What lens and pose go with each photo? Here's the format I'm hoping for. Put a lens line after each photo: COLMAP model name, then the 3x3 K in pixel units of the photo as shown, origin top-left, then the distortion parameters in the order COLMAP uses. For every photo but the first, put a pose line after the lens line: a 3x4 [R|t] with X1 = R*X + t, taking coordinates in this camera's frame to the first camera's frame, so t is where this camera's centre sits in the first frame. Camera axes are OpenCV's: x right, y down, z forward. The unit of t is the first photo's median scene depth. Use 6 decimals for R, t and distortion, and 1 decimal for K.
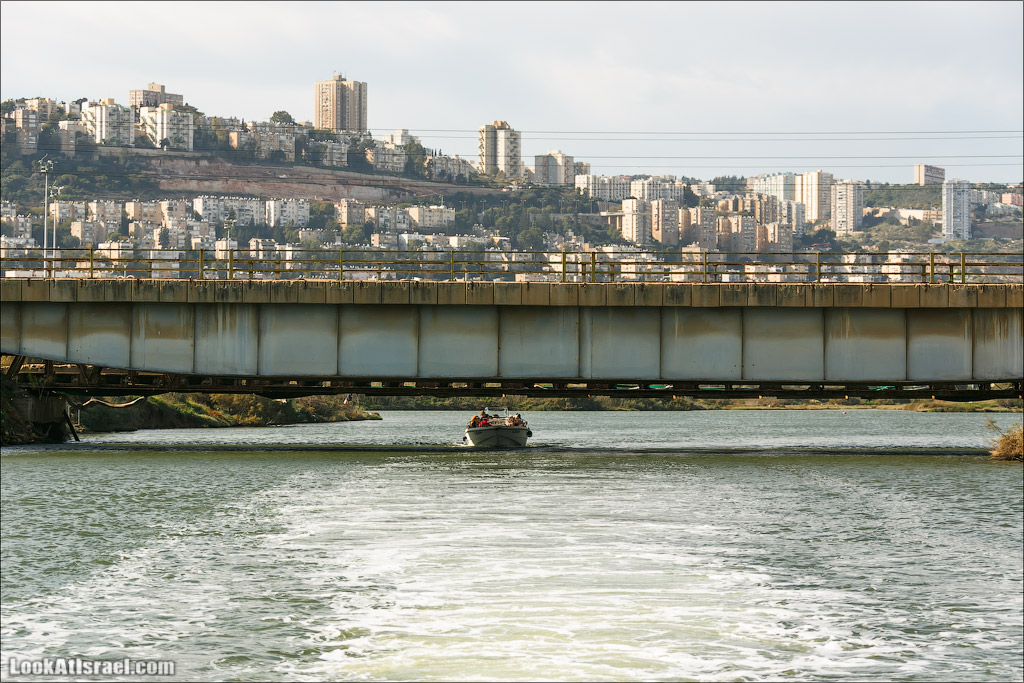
lens RADIAL K [[4903.4, 0, 512.0], [0, 4903.4, 341.5], [0, 0, 1]] dist [-0.009654, -10.777581]
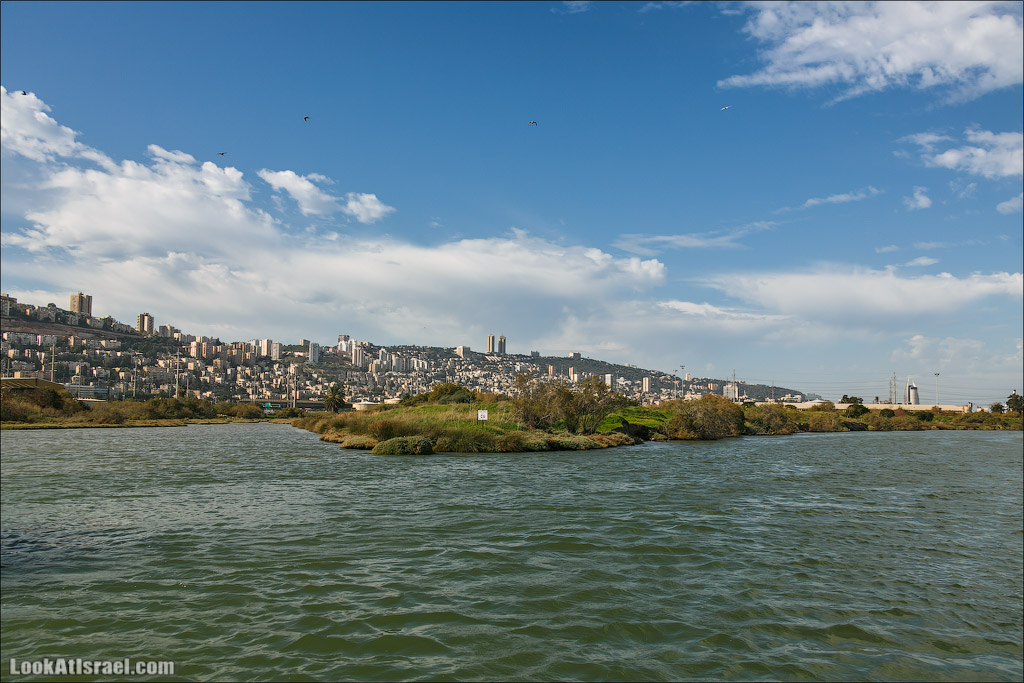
lens RADIAL K [[4903.4, 0, 512.0], [0, 4903.4, 341.5], [0, 0, 1]] dist [-0.009654, -10.777581]
pose [[0.992009, -0.000682, 0.126166, -0.137201], [0.000796, 0.999999, -0.000851, -0.025762], [-0.126165, 0.000945, 0.992009, -1.631480]]
